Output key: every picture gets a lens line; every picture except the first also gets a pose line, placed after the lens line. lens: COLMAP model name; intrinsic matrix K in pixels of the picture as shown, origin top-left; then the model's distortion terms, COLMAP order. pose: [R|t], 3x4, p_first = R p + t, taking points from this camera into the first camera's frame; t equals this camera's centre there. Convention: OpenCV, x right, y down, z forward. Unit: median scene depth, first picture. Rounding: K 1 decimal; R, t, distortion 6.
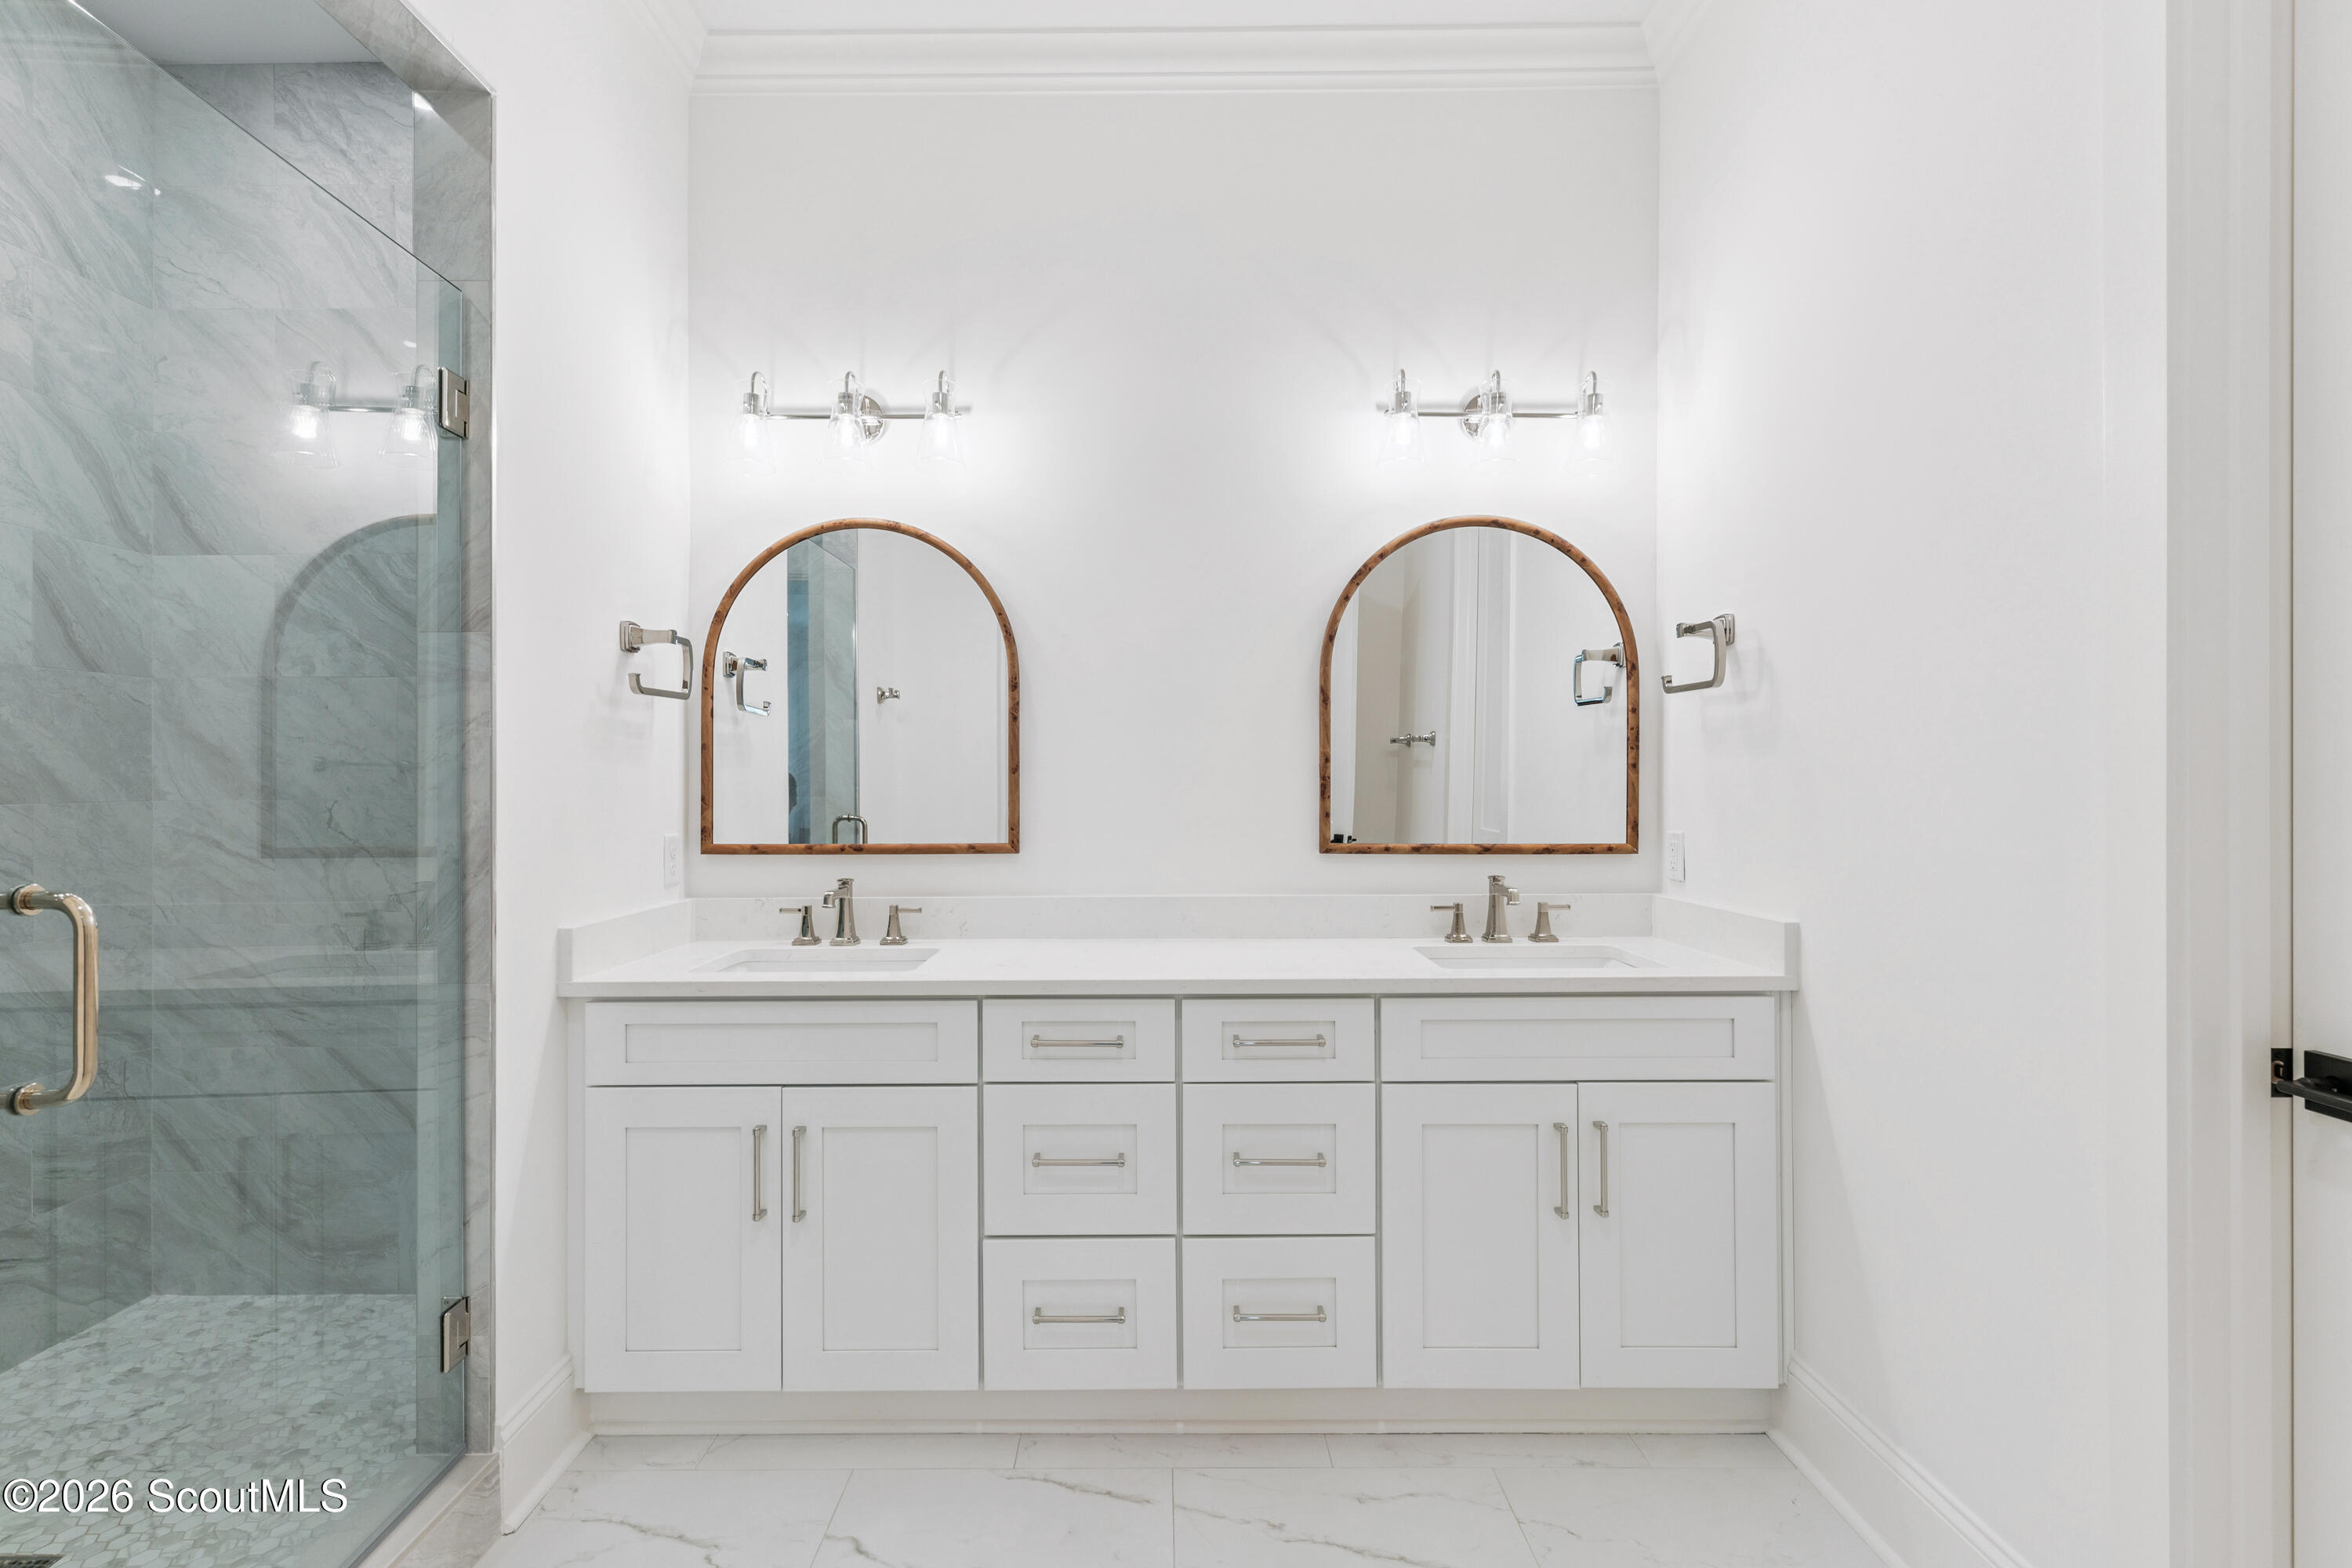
lens RADIAL K [[1141.1, 0, 1180.2], [0, 1141.1, 775.8], [0, 0, 1]] dist [-0.000936, -0.000052]
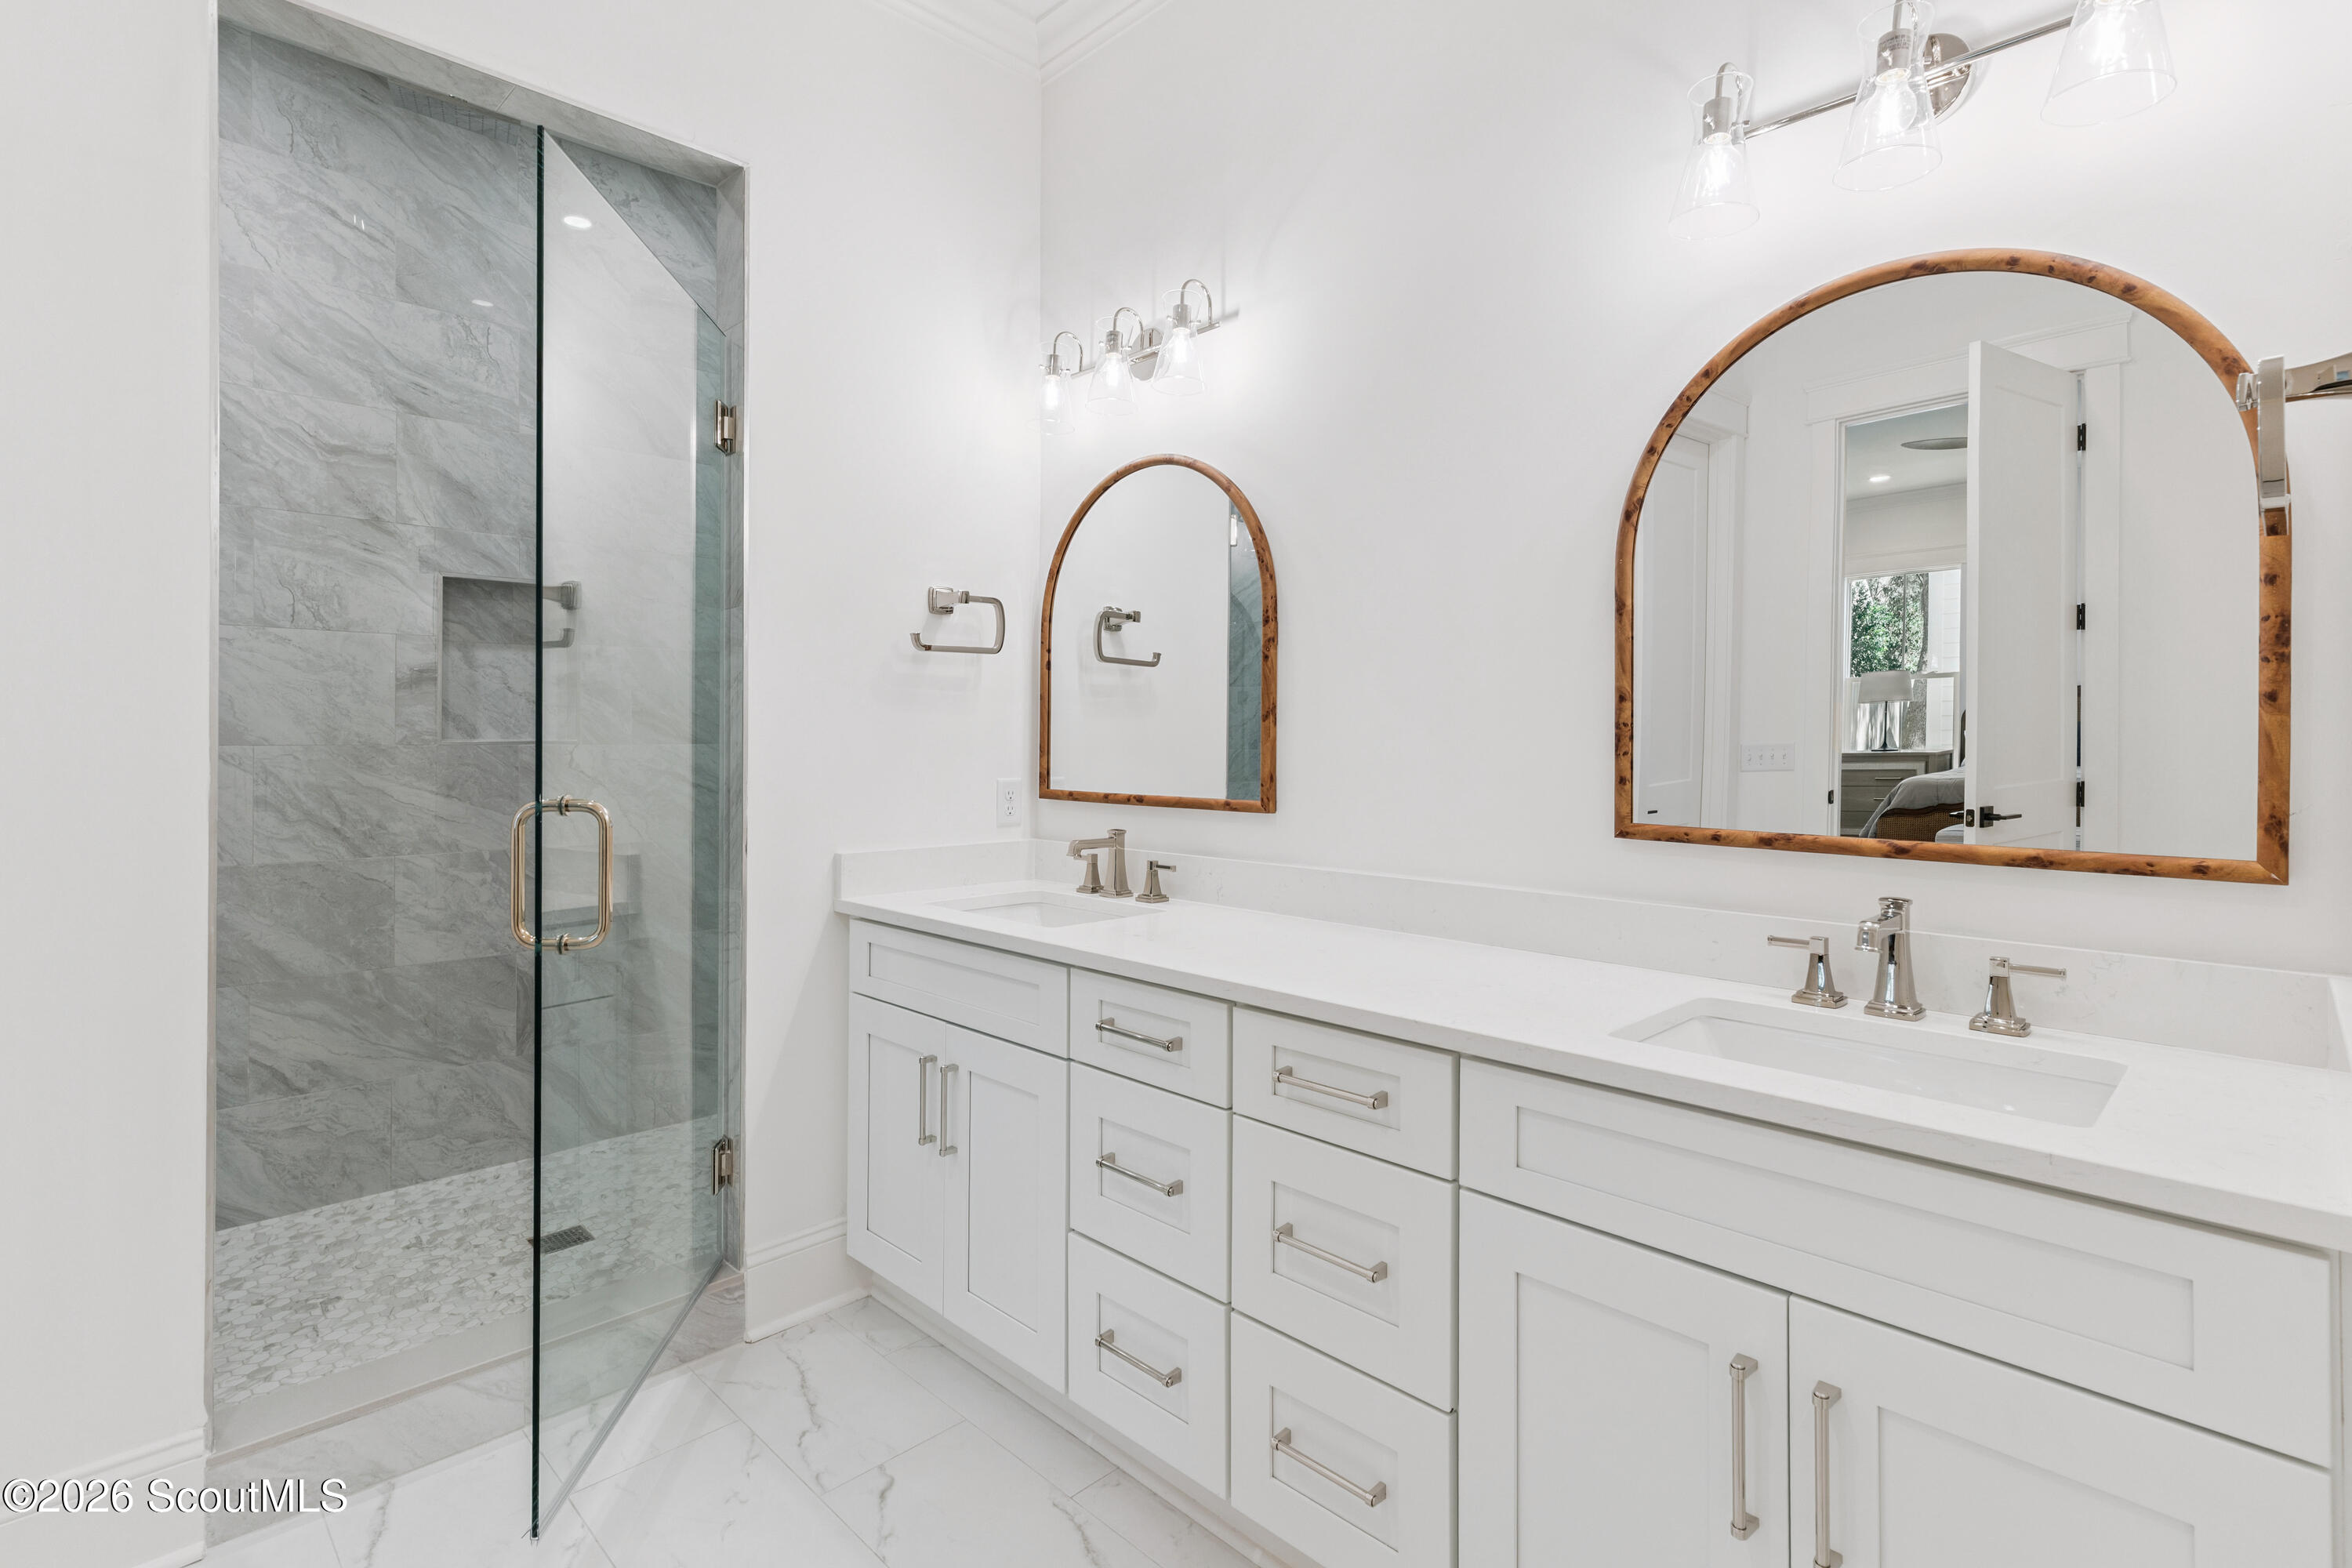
lens RADIAL K [[1141.1, 0, 1134.4], [0, 1141.1, 741.5], [0, 0, 1]] dist [-0.000936, -0.000052]
pose [[0.687195, 0.006923, -0.726440, 0.438066], [-0.004178, 0.999976, 0.005577, 0.009553], [0.726461, -0.000798, 0.687207, 0.350172]]
